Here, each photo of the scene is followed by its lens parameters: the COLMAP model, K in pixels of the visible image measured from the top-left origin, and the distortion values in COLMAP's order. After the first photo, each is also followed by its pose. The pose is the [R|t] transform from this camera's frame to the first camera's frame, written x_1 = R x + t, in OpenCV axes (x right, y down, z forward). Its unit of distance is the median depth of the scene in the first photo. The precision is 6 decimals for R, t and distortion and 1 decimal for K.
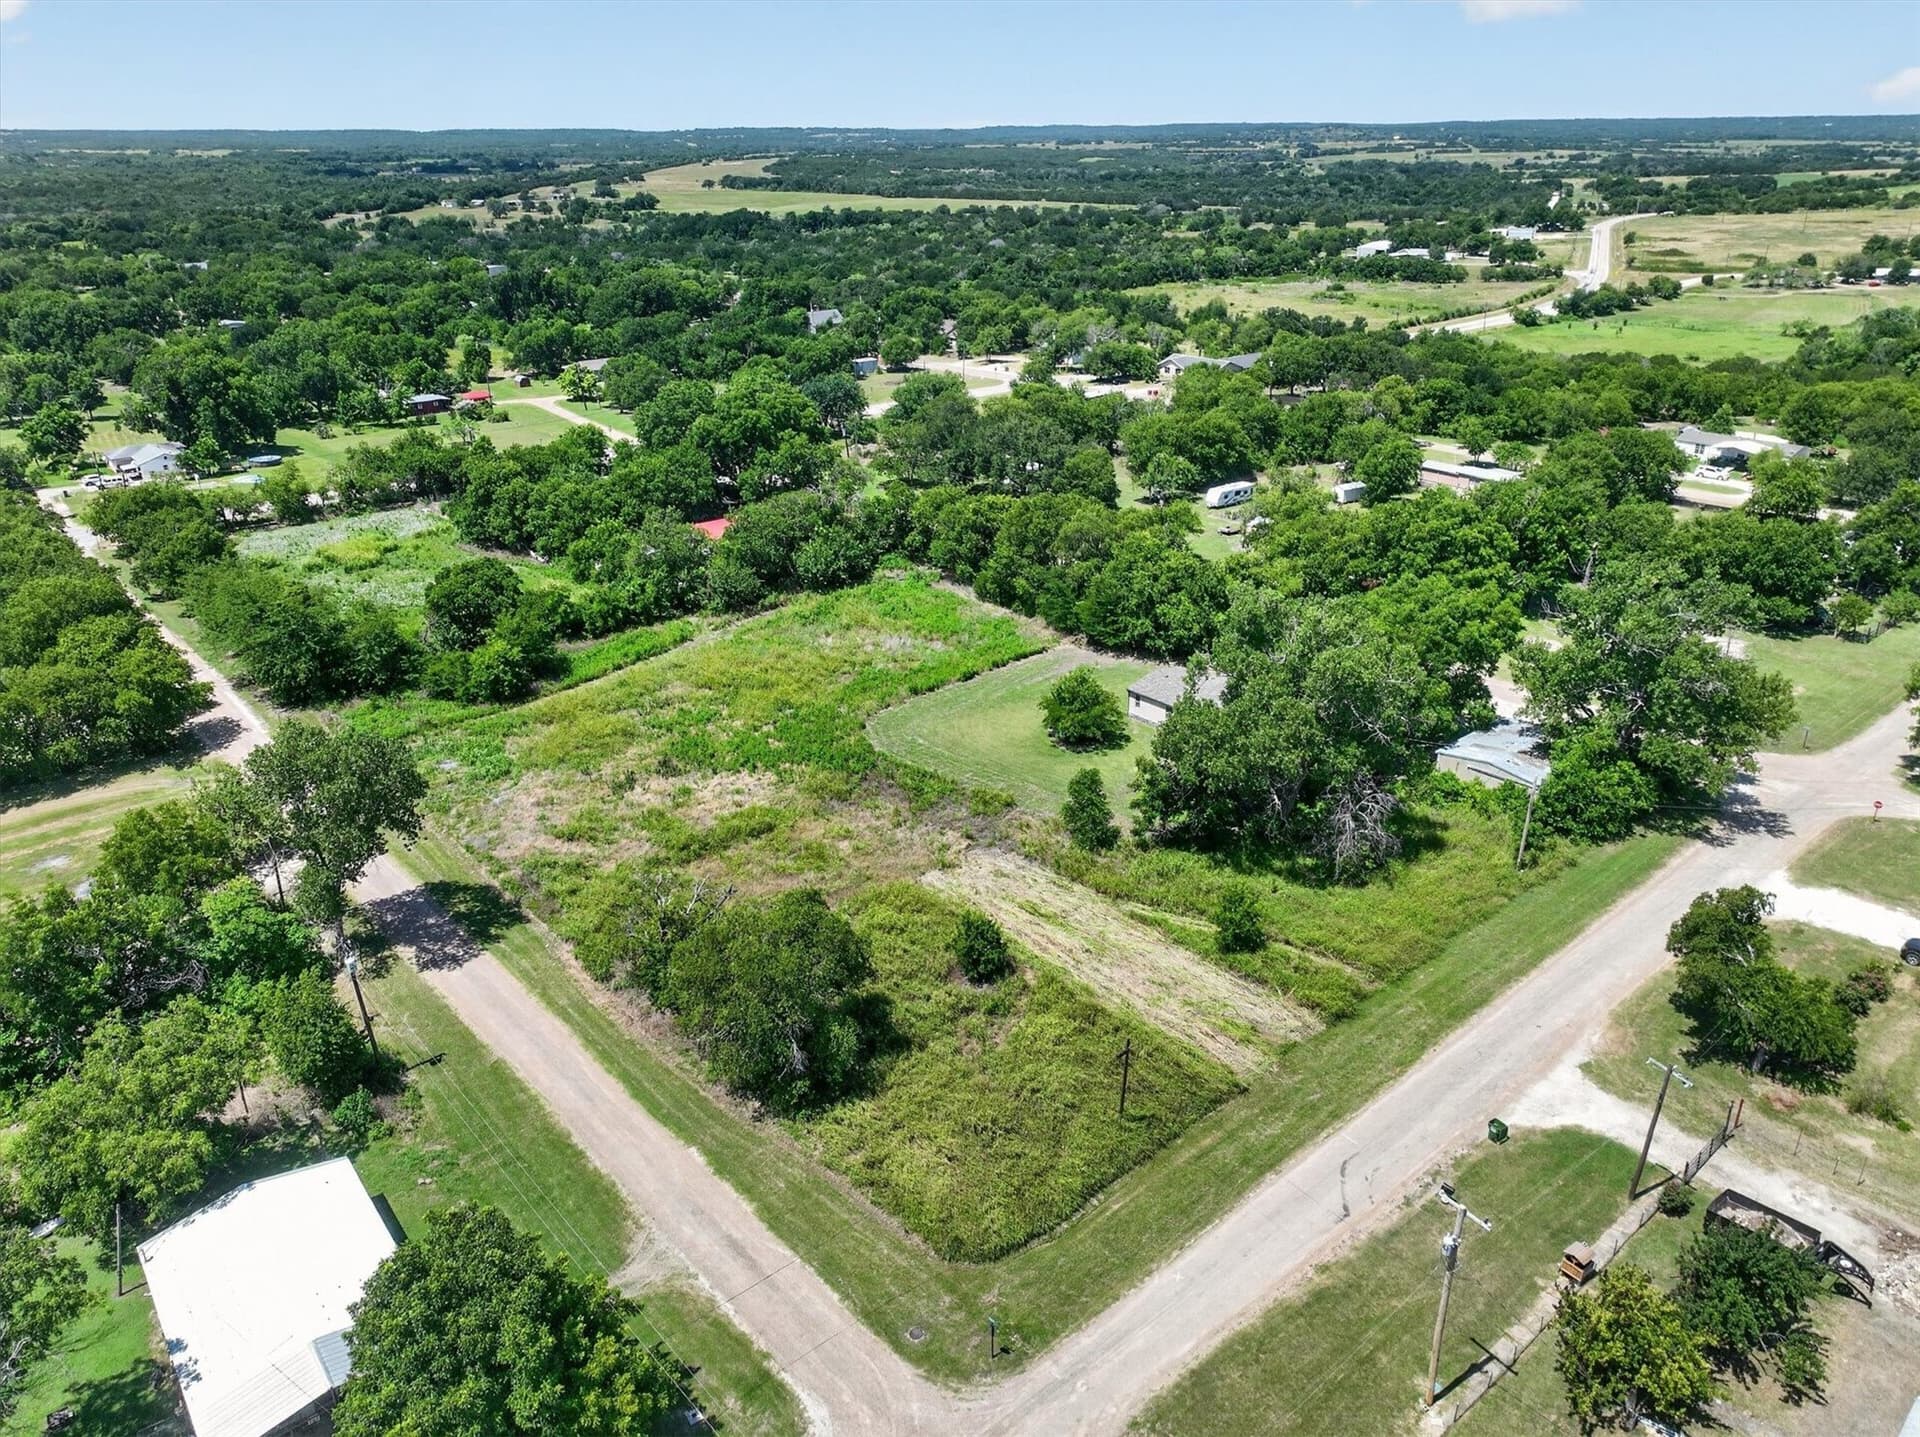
lens RADIAL K [[1348.6, 0, 962.4], [0, 1348.6, 714.2], [0, 0, 1]] dist [-0.001100, 0.017790]
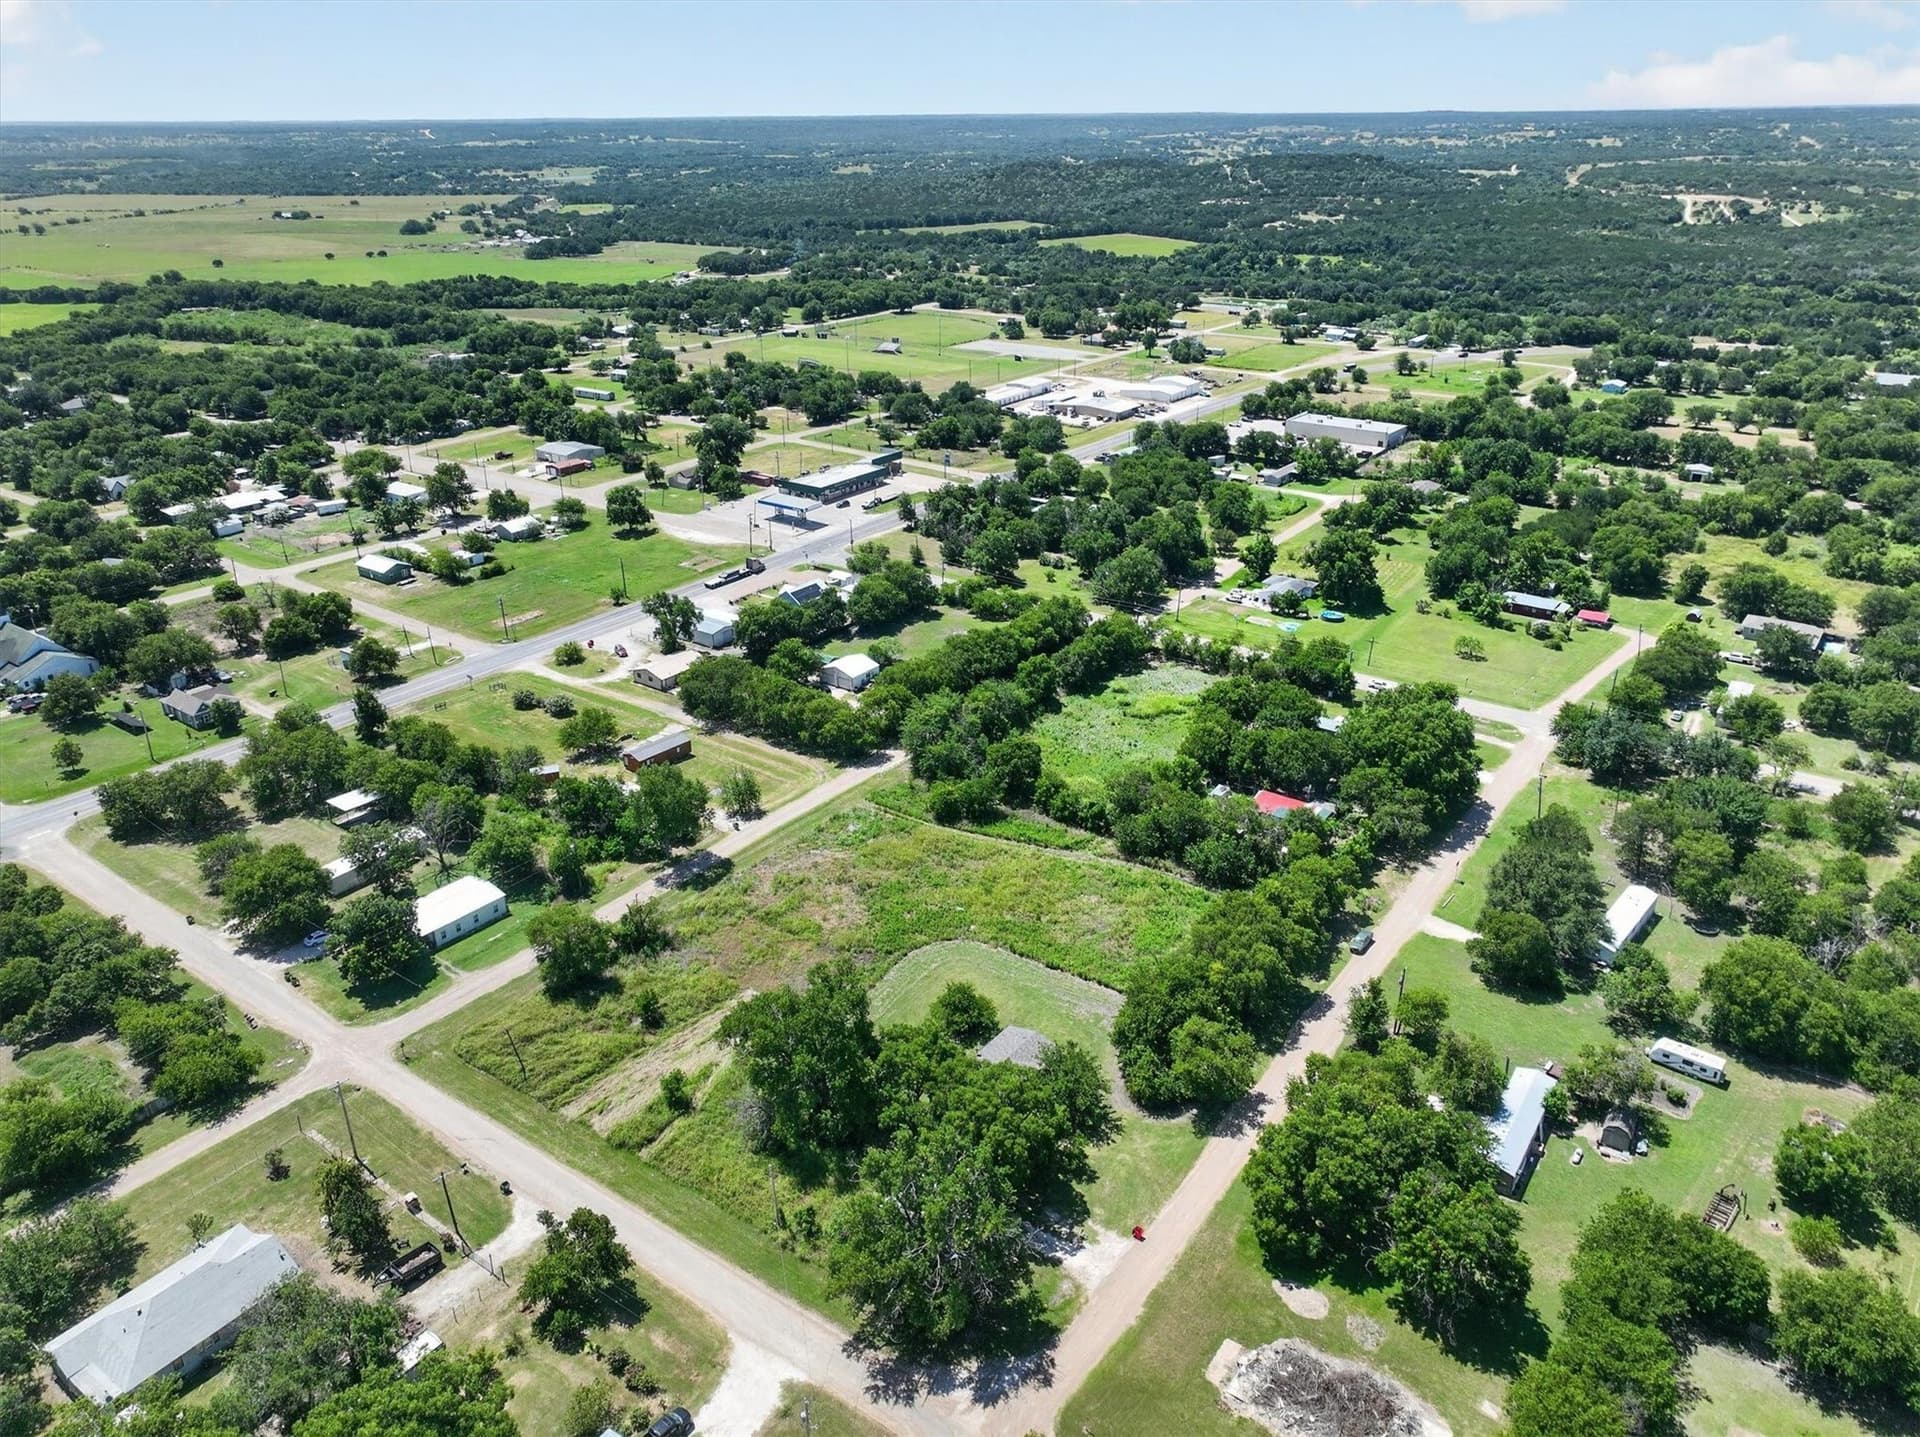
lens RADIAL K [[1348.6, 0, 955.4], [0, 1348.6, 720.5], [0, 0, 1]] dist [-0.001100, 0.017790]
pose [[0.229288, 0.404843, -0.885172, 1.130777], [-0.379911, 0.874492, 0.301549, -0.643869], [0.896155, 0.267145, 0.354315, 0.382530]]
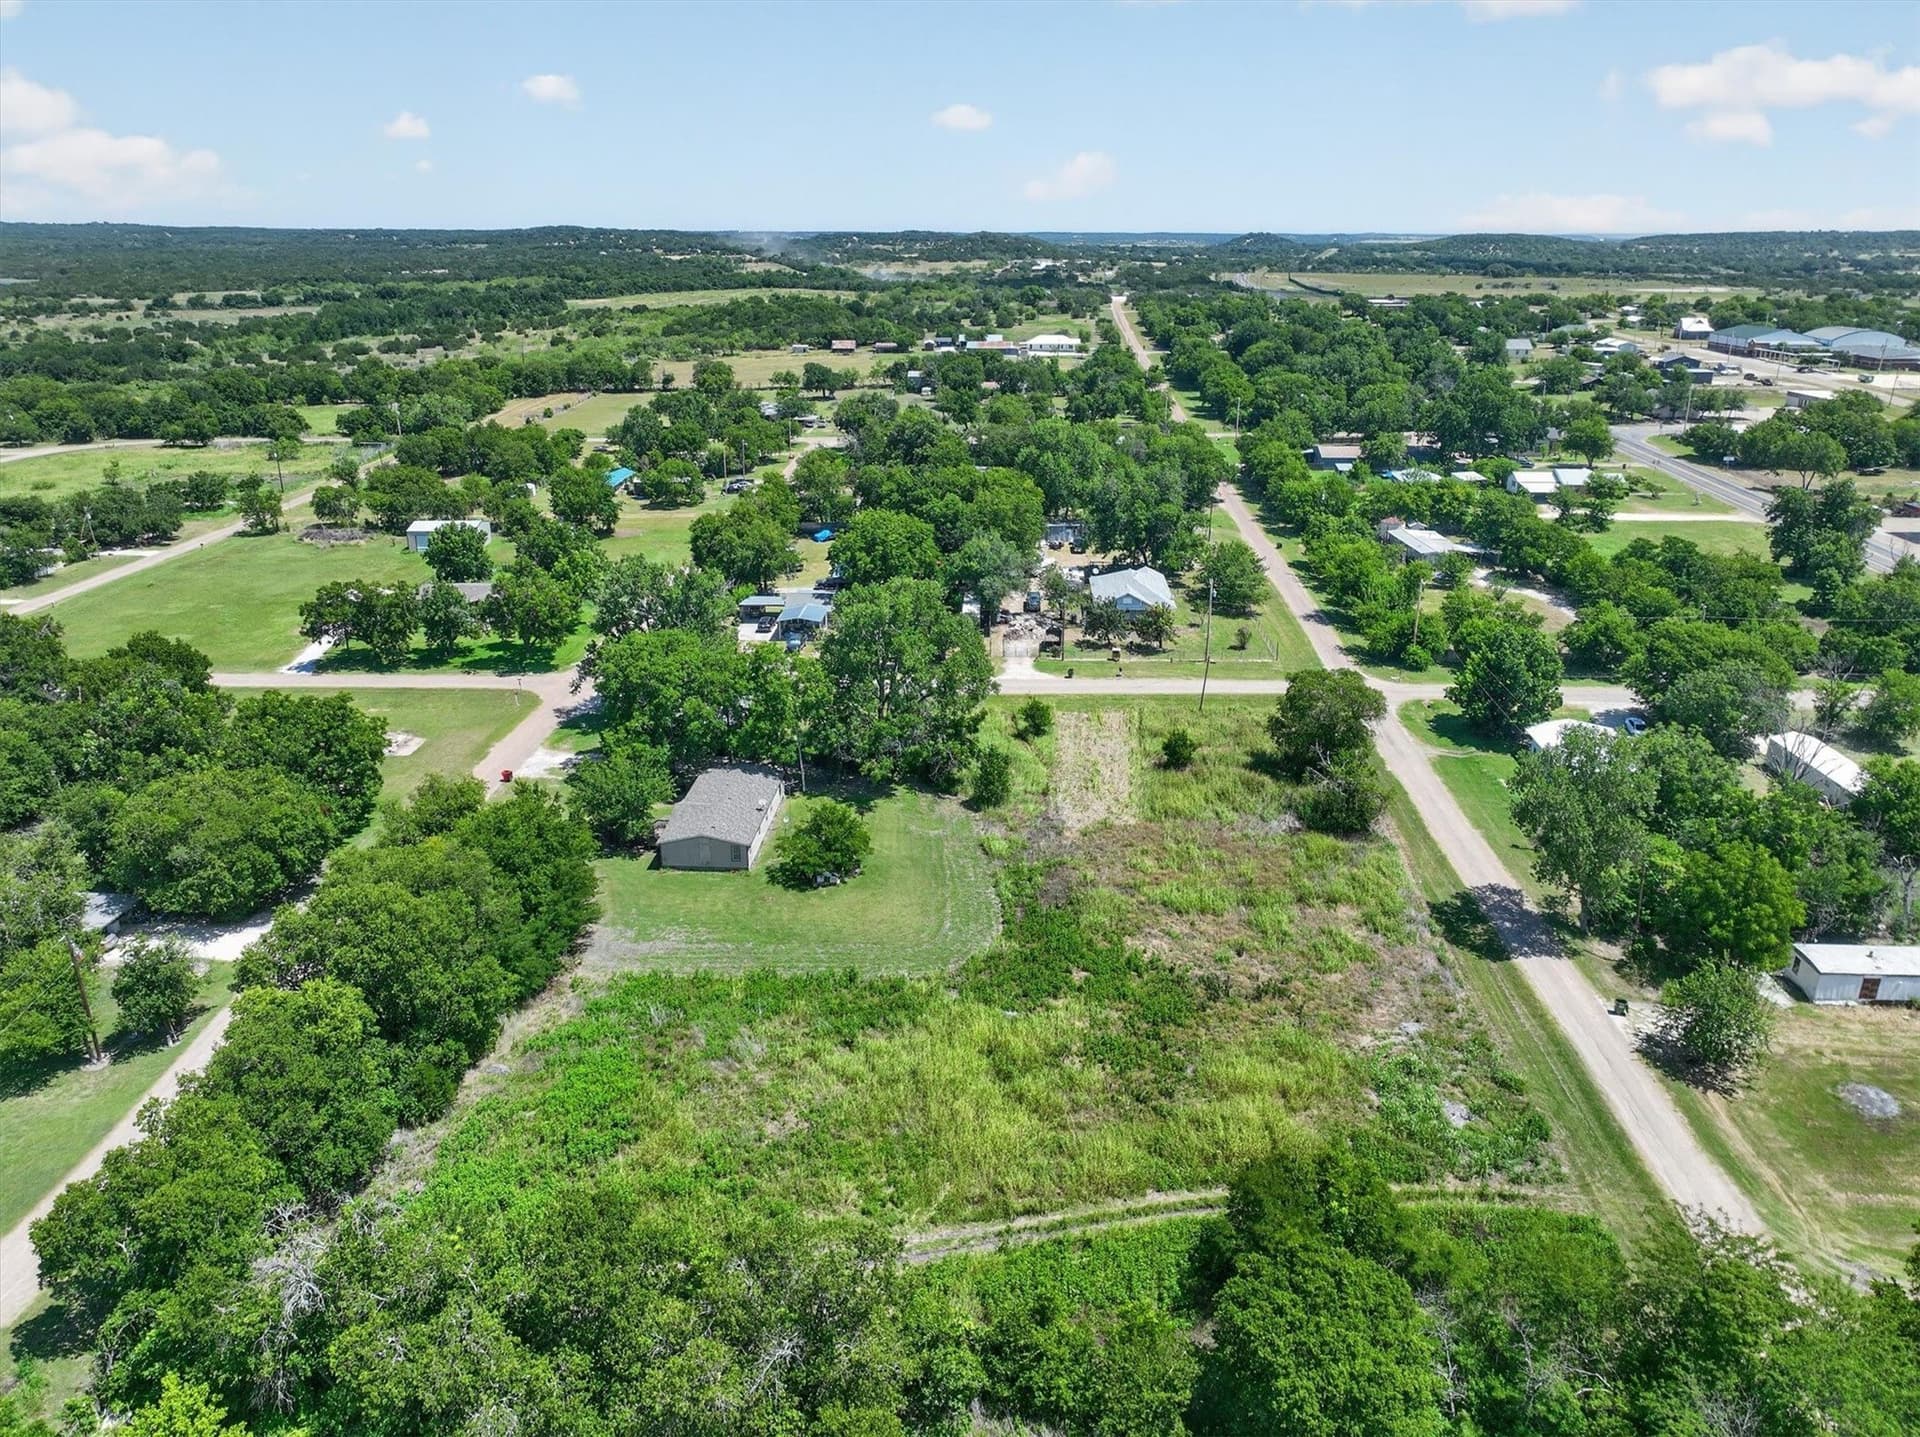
lens RADIAL K [[1348.6, 0, 962.6], [0, 1348.6, 716.3], [0, 0, 1]] dist [-0.001100, 0.017790]
pose [[-0.721065, -0.225895, 0.655009, -0.557553], [0.278953, 0.770709, 0.572882, -0.561502], [-0.634232, 0.595802, -0.492717, 1.267295]]
